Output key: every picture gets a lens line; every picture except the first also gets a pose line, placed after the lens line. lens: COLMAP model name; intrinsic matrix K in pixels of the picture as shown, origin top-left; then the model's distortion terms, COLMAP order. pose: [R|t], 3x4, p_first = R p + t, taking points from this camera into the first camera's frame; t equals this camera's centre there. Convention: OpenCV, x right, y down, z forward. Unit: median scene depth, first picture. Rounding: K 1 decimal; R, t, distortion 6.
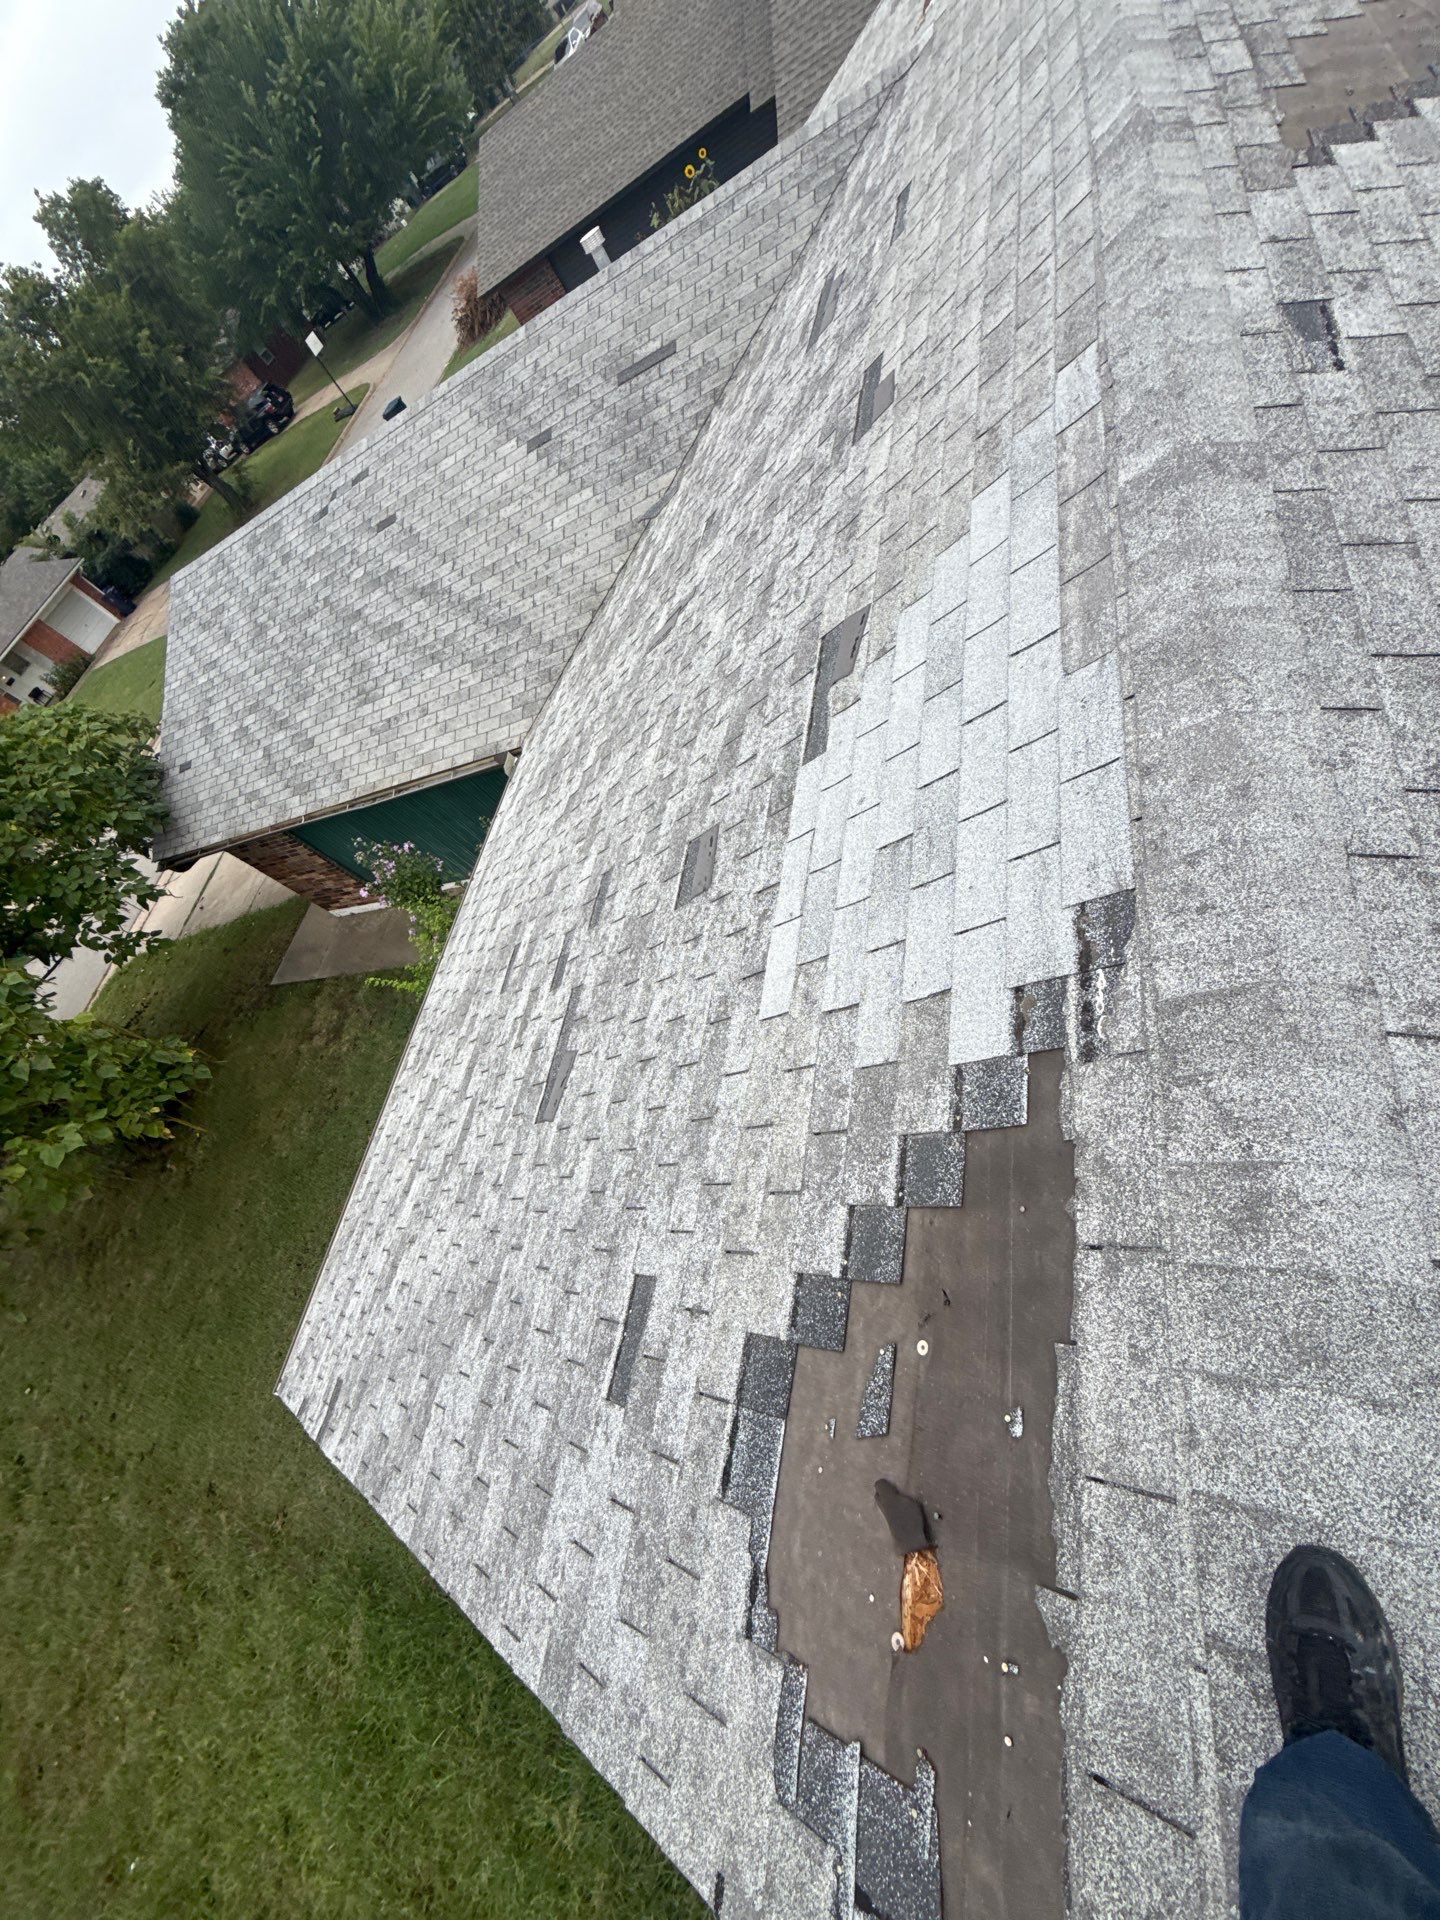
lens RADIAL K [[766.1, 0, 716.1], [0, 766.1, 958.1], [0, 0, 1]] dist [0.001235, 0.000087]
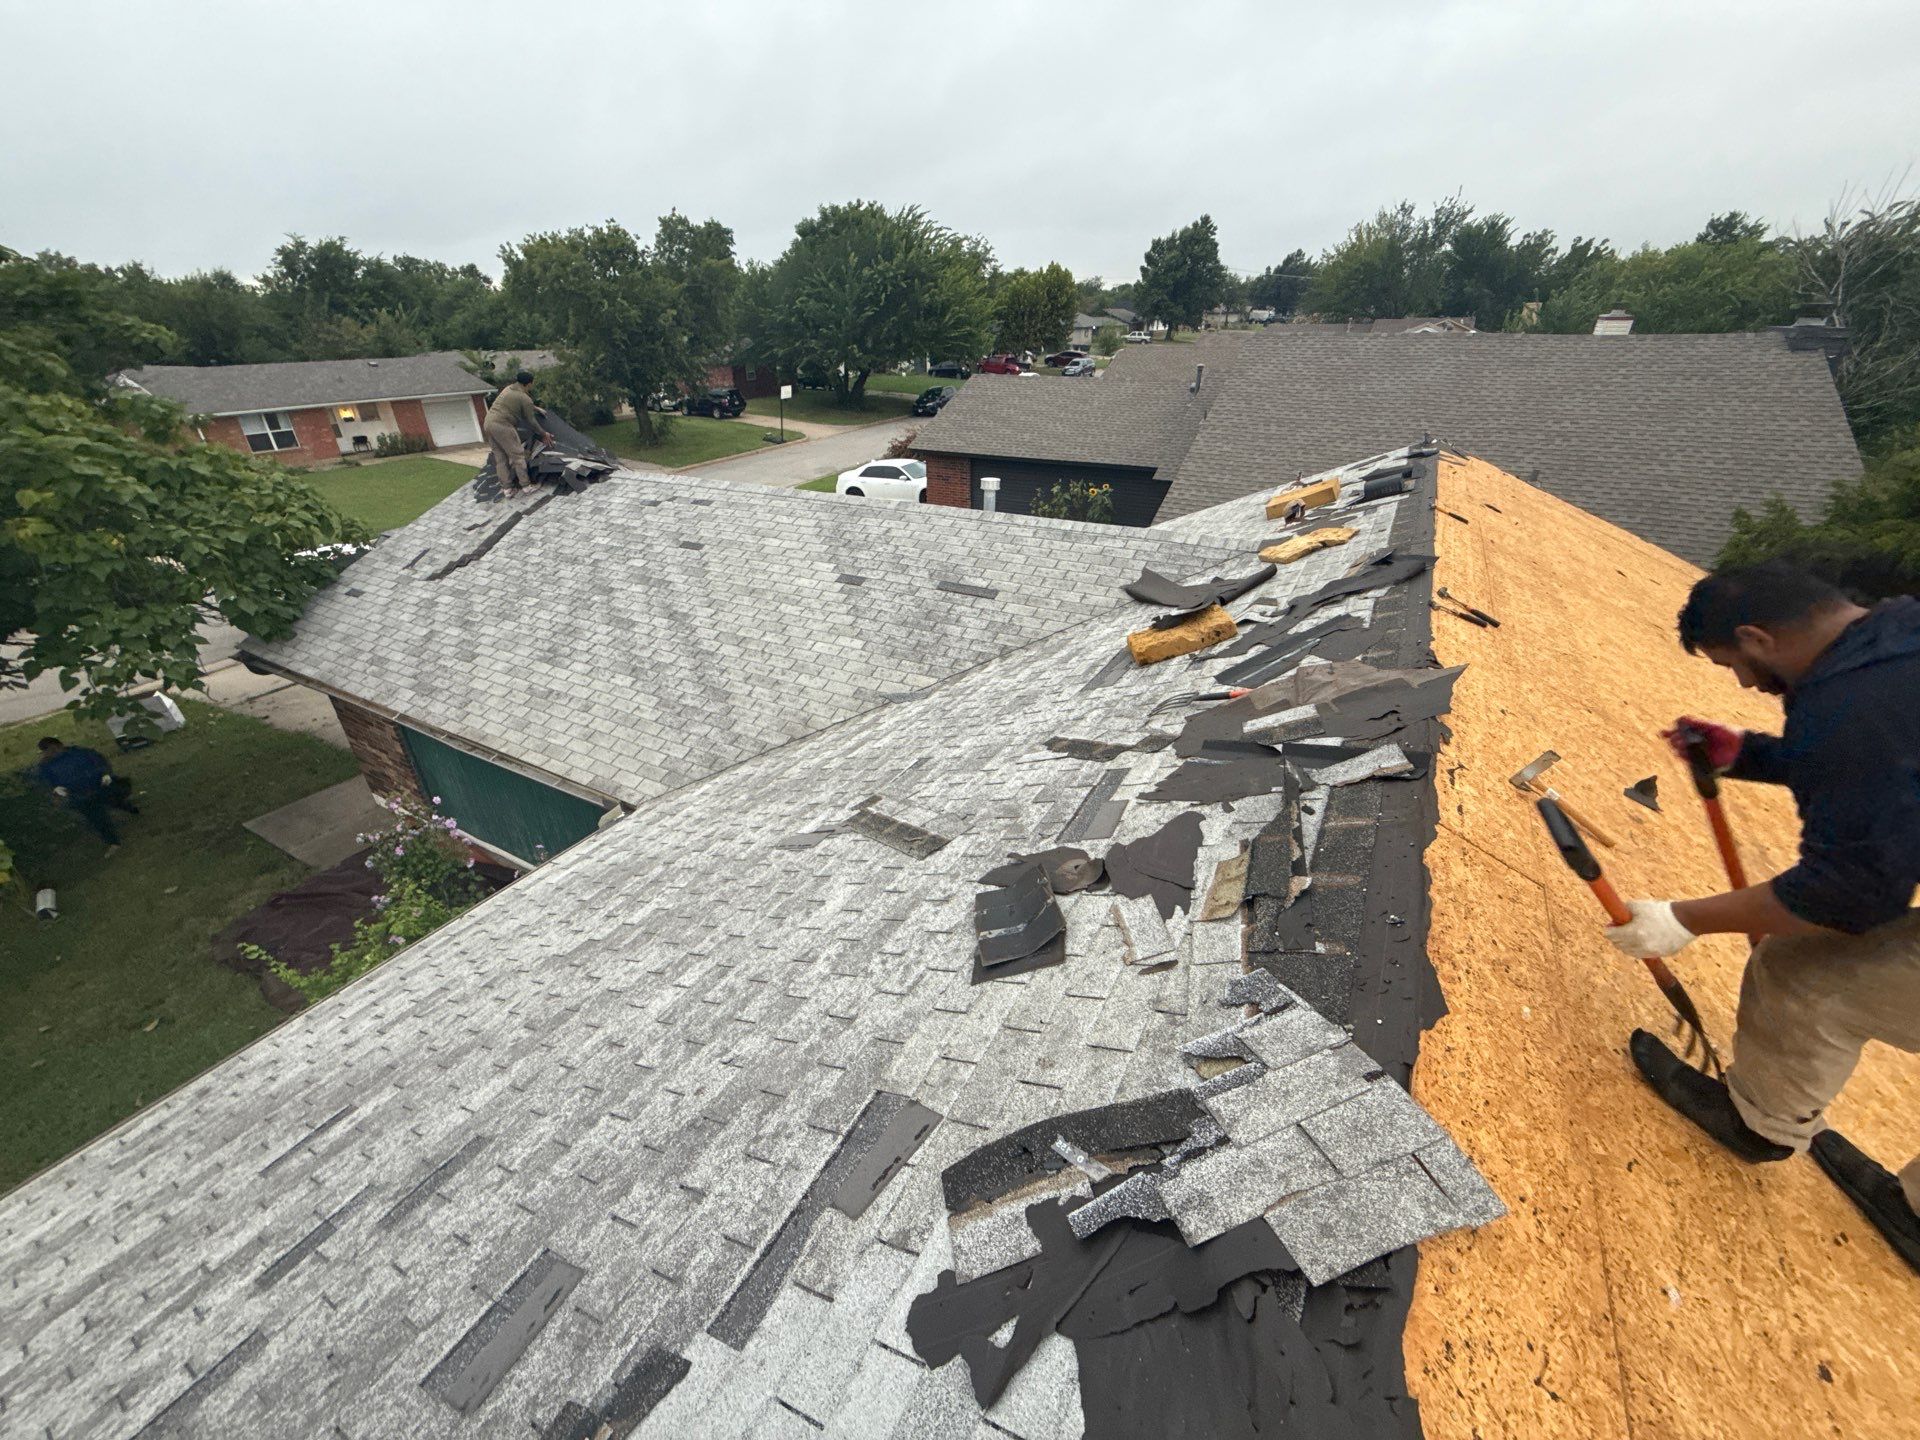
lens RADIAL K [[766.1, 0, 960.0], [0, 766.1, 720.0], [0, 0, 1]] dist [0.001235, 0.000087]
pose [[0.836020, 0.548675, -0.005190, 0.004995], [-0.499576, 0.757228, -0.420749, -0.133508], [-0.226924, 0.354347, 0.907162, 0.064596]]
